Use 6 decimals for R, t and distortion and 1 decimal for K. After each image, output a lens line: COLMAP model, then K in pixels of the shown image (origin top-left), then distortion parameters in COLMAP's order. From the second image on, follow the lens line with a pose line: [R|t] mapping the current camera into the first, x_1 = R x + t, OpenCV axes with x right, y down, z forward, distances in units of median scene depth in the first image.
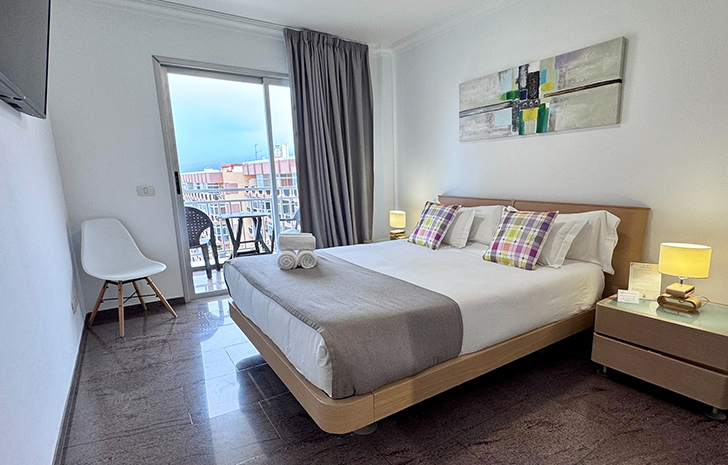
lens RADIAL K [[394.0, 0, 397.8], [0, 394.0, 233.3], [0, 0, 1]] dist [0.000202, 0.000285]
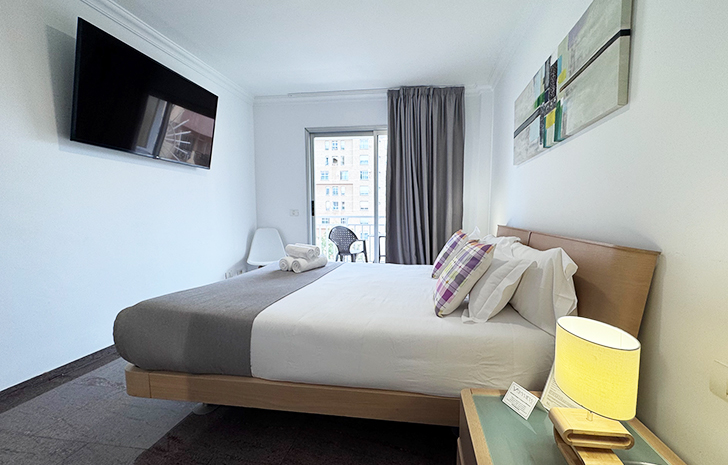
lens RADIAL K [[307.1, 0, 382.0], [0, 307.1, 232.7], [0, 0, 1]] dist [-0.000589, -0.000039]
pose [[0.730453, 0.058600, -0.680444, 0.514699], [-0.108647, 0.993595, -0.031063, -0.029656], [0.674265, 0.096618, 0.732142, 0.367579]]
